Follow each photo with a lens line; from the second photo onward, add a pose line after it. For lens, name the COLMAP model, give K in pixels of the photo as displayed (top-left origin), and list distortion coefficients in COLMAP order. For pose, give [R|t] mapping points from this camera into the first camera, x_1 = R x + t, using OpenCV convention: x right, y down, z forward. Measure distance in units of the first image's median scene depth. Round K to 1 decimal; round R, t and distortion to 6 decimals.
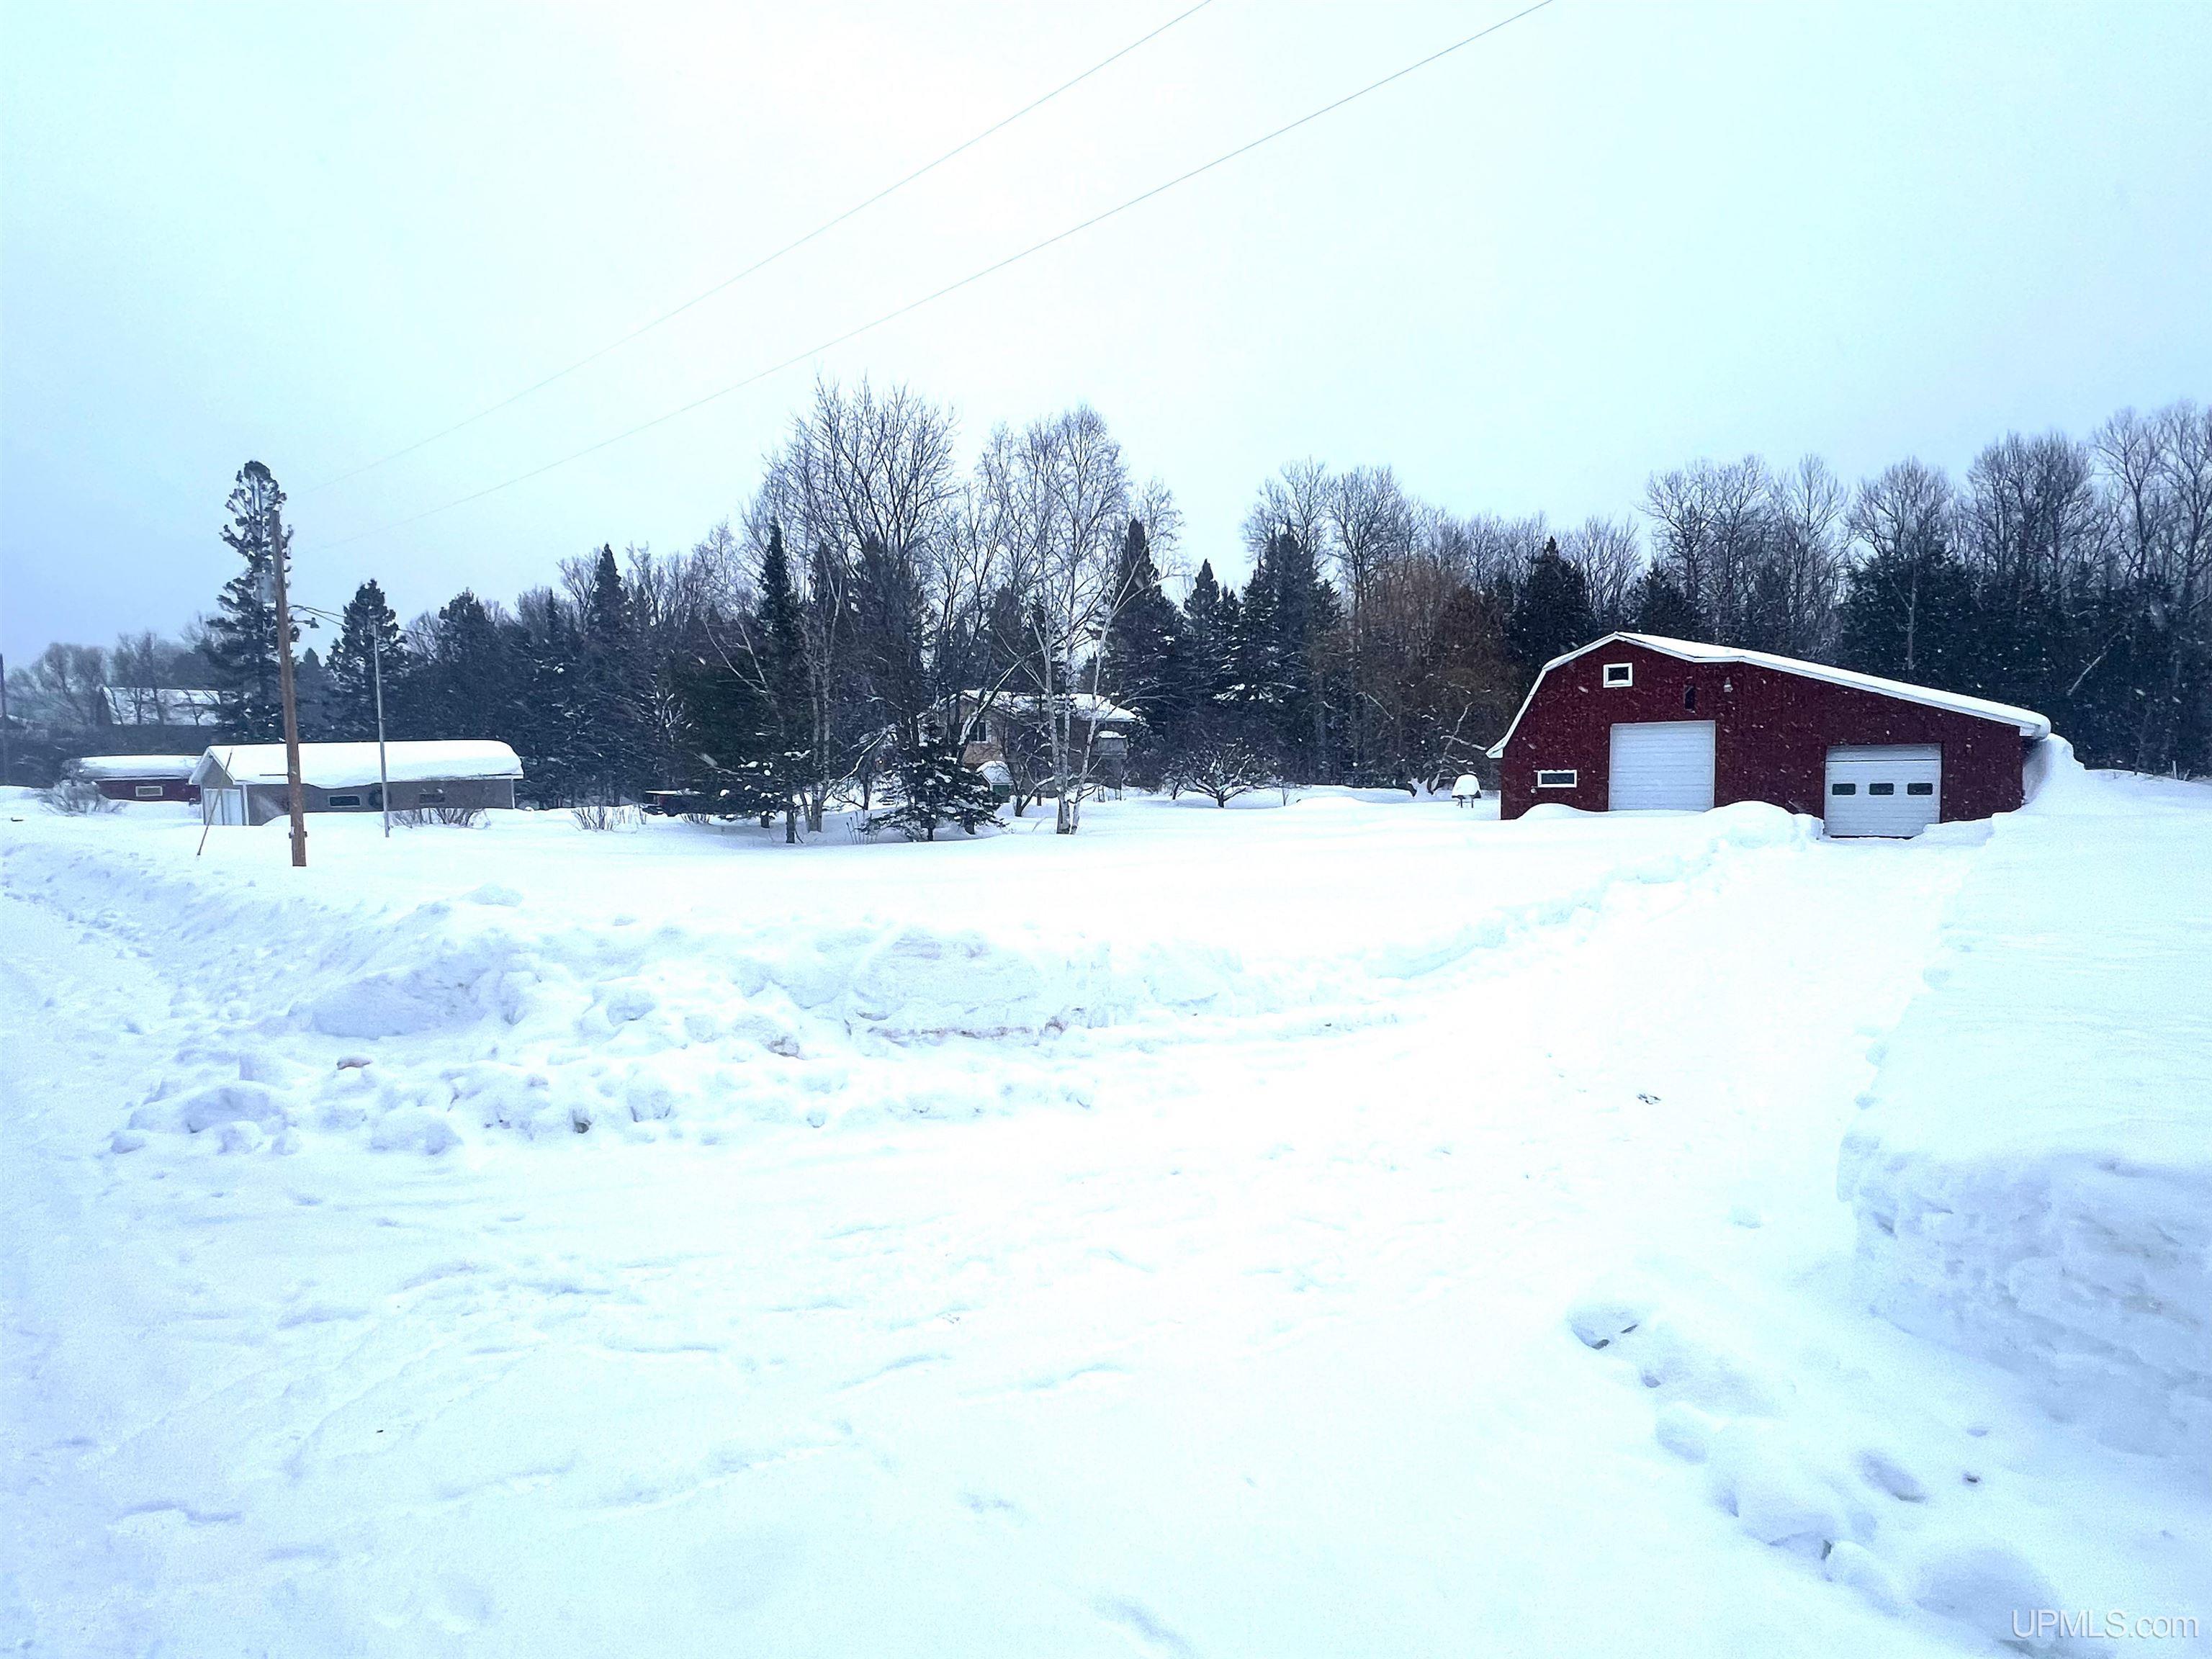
lens RADIAL K [[1140.4, 0, 1095.3], [0, 1140.4, 838.6], [0, 0, 1]] dist [-0.003415, -0.001113]
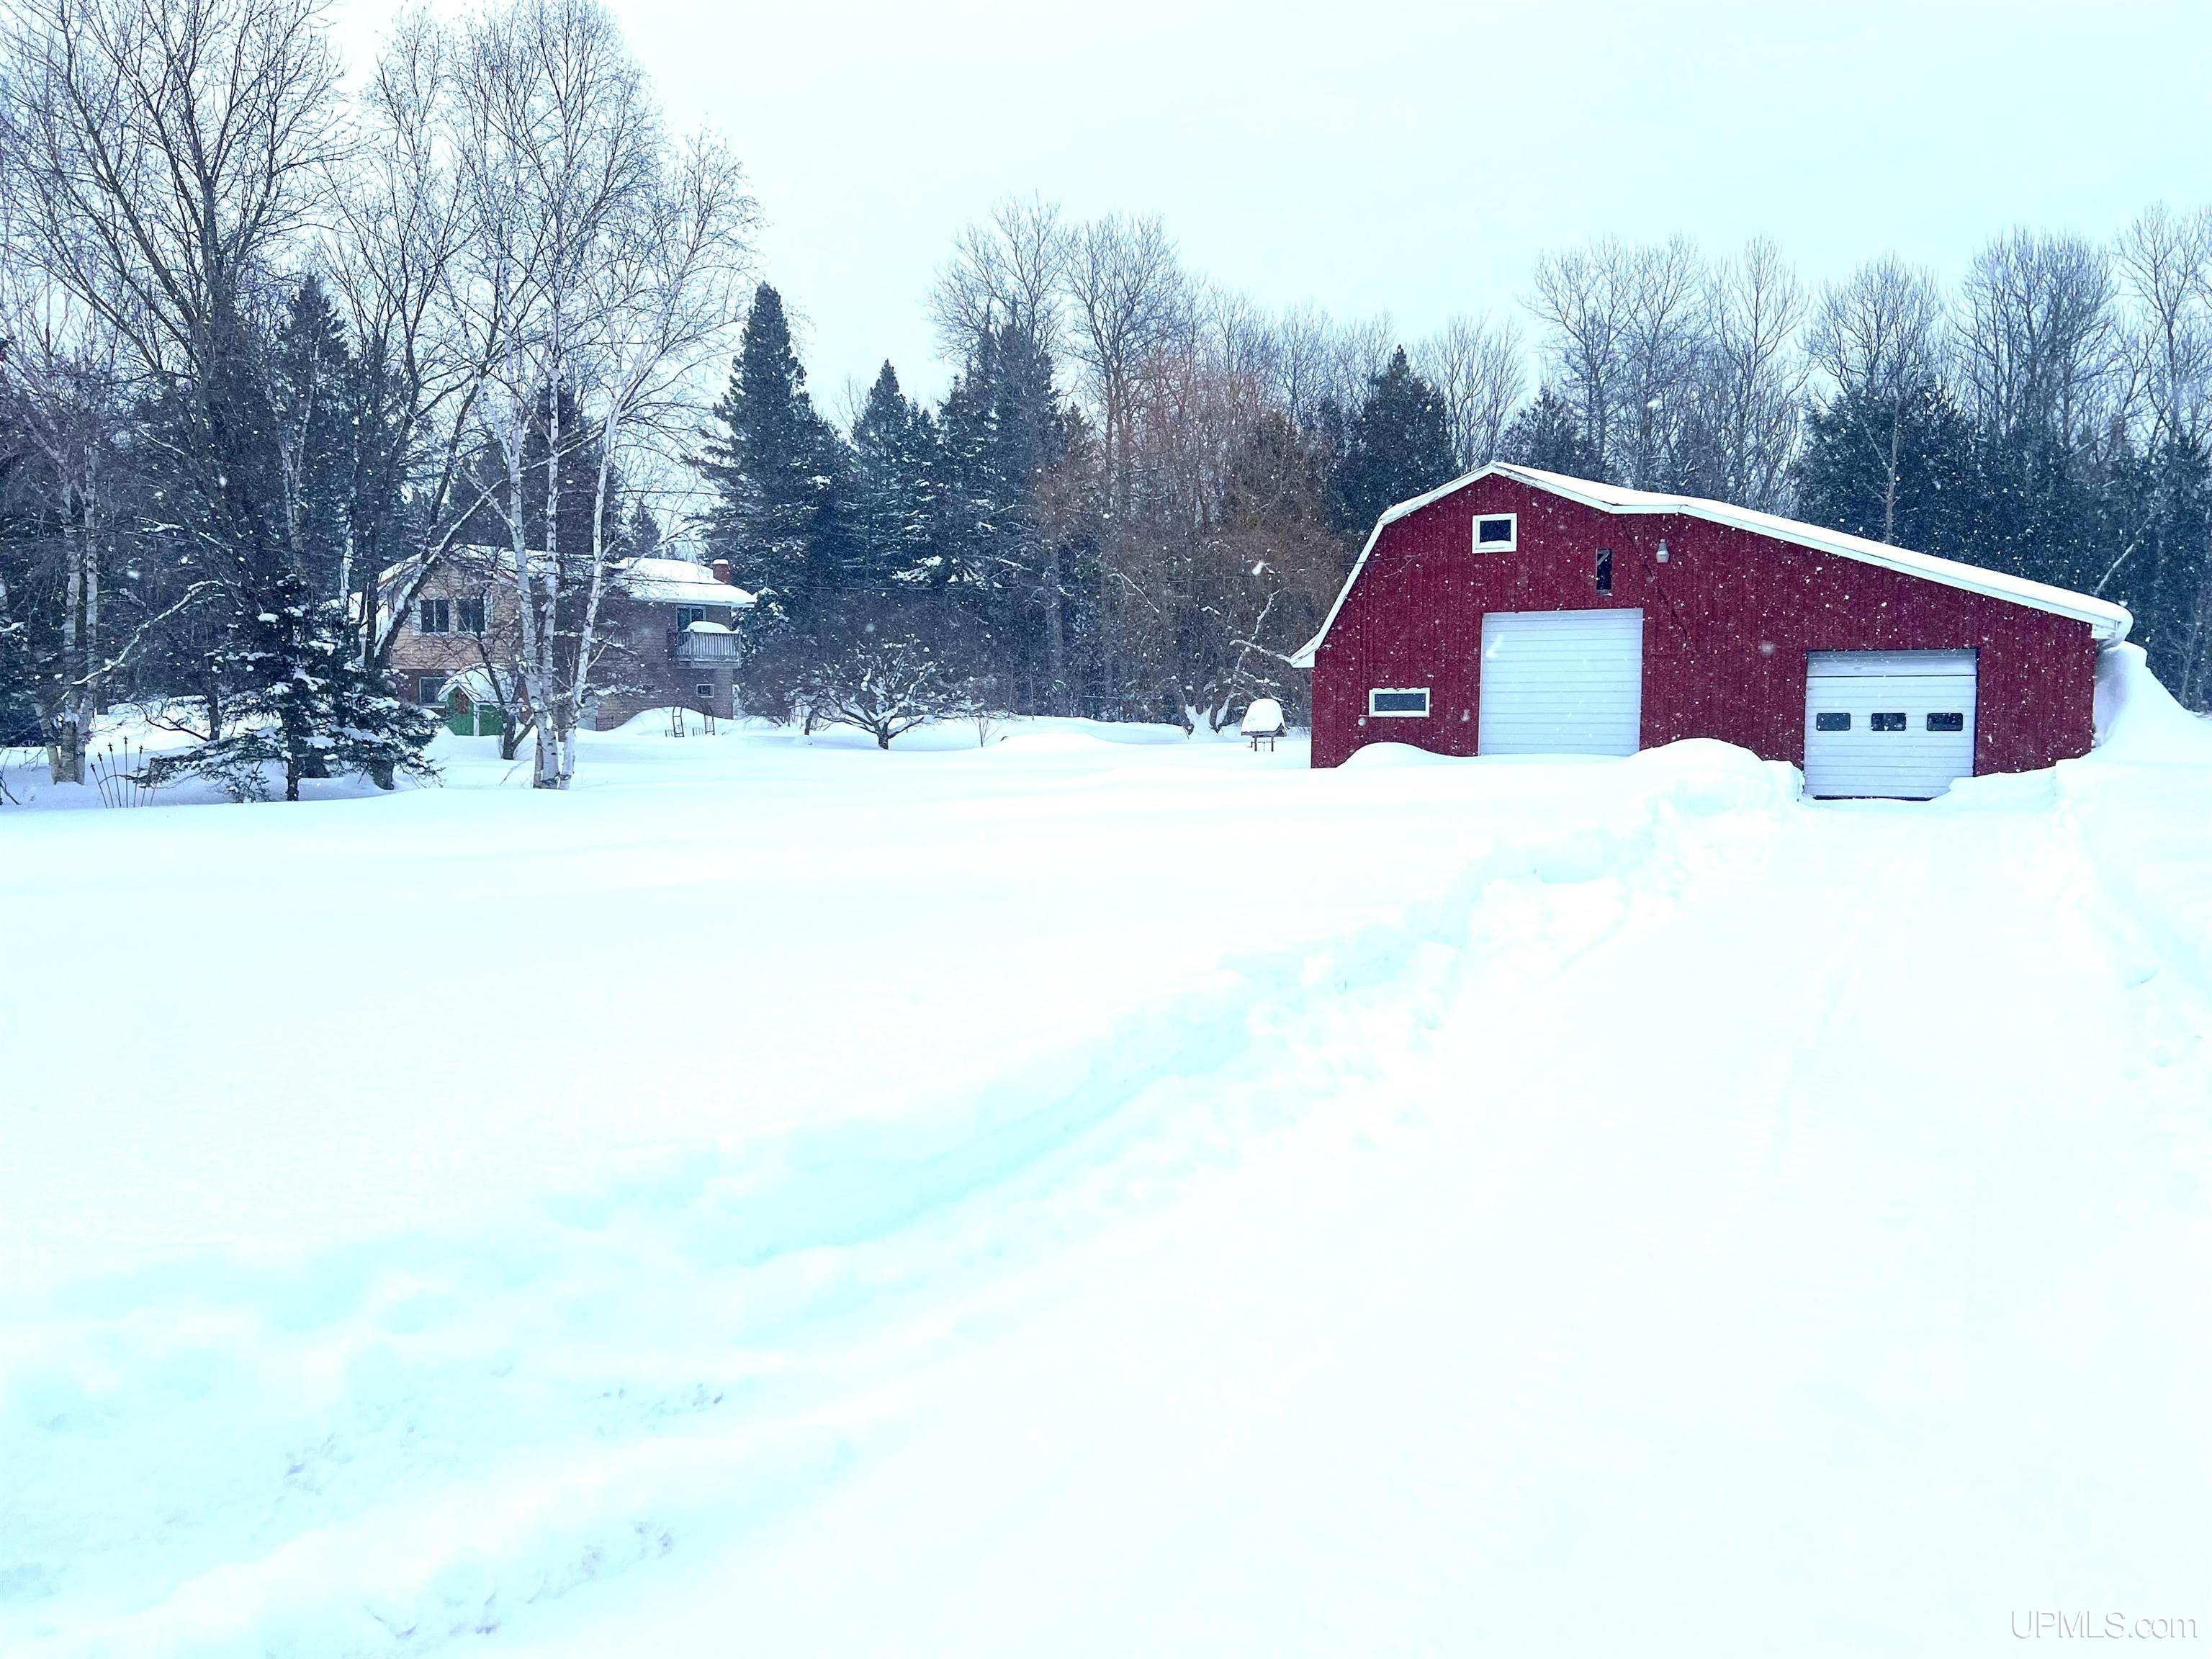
lens RADIAL K [[1672.8, 0, 1108.2], [0, 1672.8, 819.0], [0, 0, 1]] dist [0.052329, -0.061911]
pose [[0.978486, 0.000581, 0.206311, 0.039993], [-0.002658, 0.999949, 0.009788, 0.001115], [-0.206295, -0.010126, 0.978437, 0.091698]]
